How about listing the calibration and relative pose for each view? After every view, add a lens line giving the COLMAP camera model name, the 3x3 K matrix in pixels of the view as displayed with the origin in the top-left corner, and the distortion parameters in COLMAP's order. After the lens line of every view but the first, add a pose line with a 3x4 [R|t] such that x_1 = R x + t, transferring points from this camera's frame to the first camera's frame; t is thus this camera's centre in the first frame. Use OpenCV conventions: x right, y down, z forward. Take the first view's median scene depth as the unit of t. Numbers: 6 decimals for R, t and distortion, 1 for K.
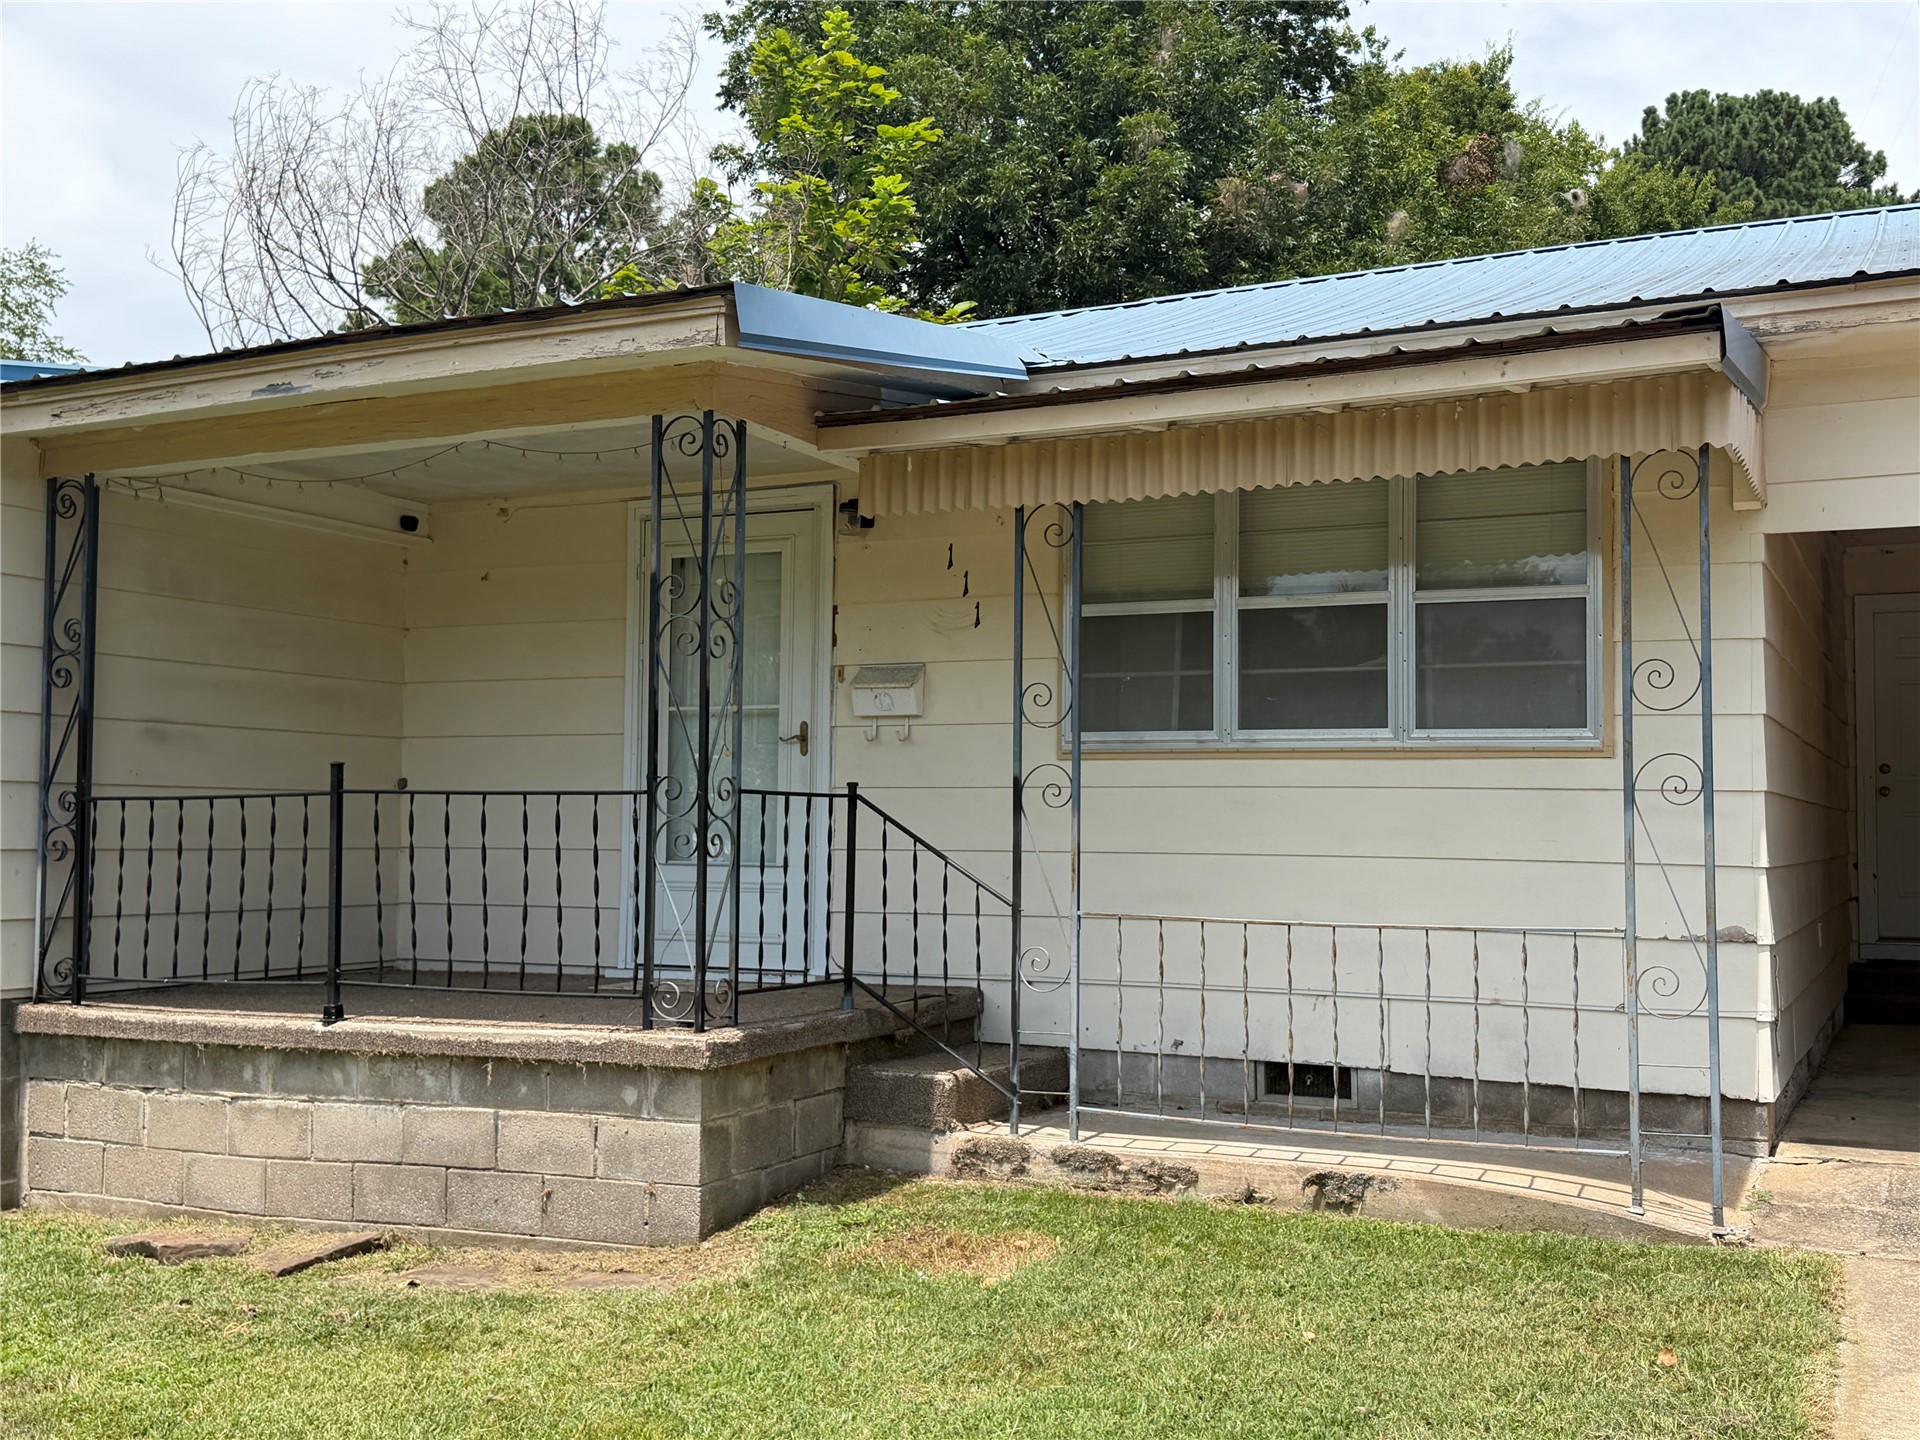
lens RADIAL K [[2043.3, 0, 960.0], [0, 2043.3, 720.0], [0, 0, 1]] dist [0.177402, -0.390357]
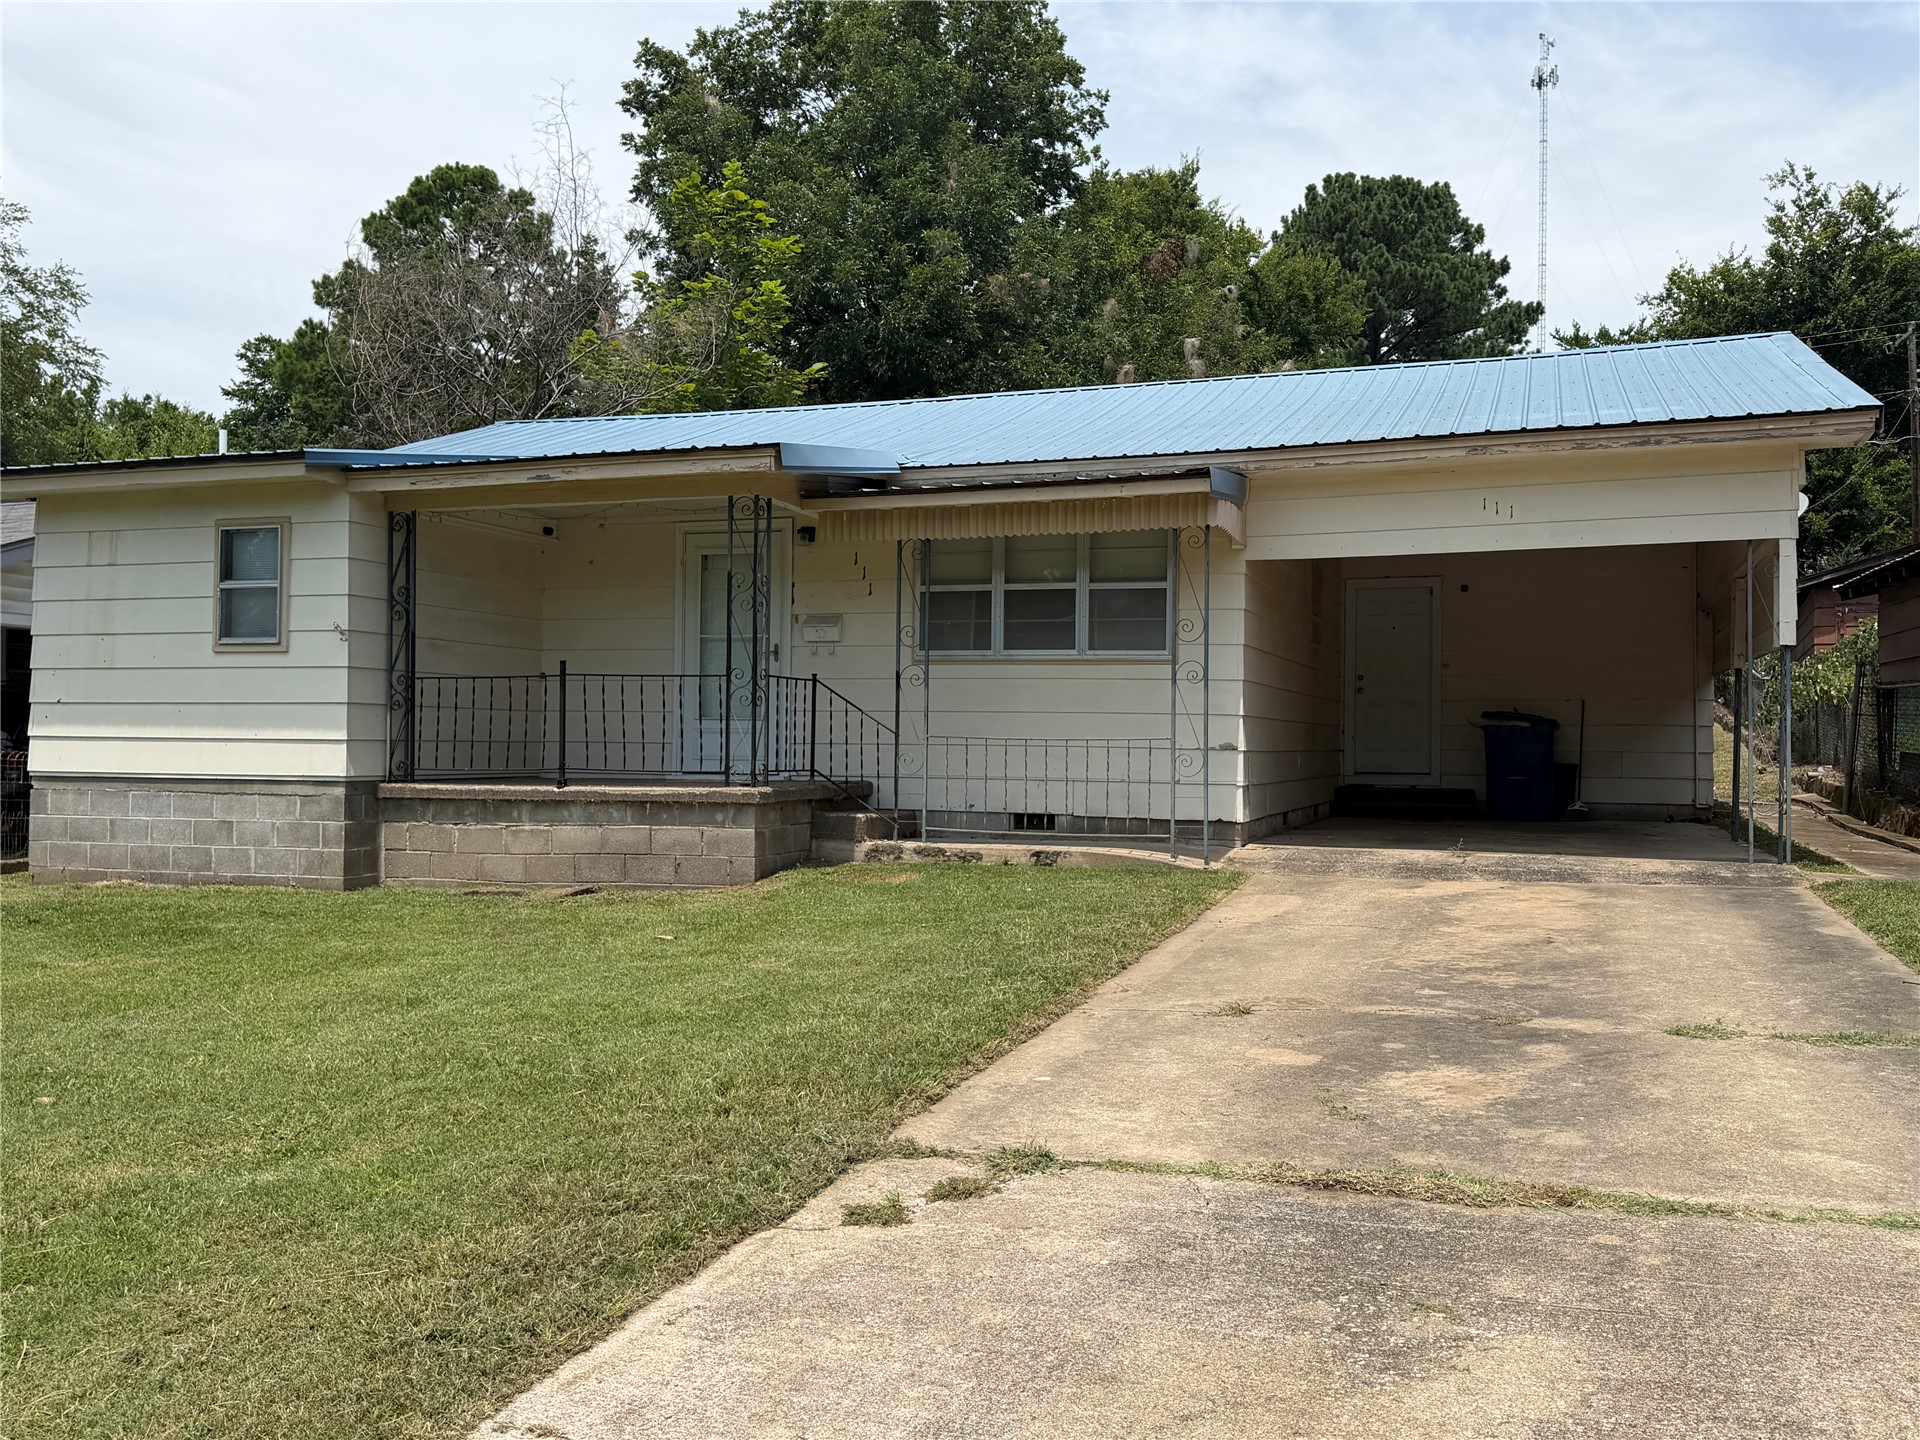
lens RADIAL K [[1682.9, 0, 960.0], [0, 1682.9, 720.0], [0, 0, 1]] dist [0.154967, -0.340546]
pose [[0.993565, 0.005779, 0.113115, -0.090388], [-0.010507, 0.999094, 0.041247, 0.005621], [-0.112774, -0.042170, 0.992725, -0.620362]]
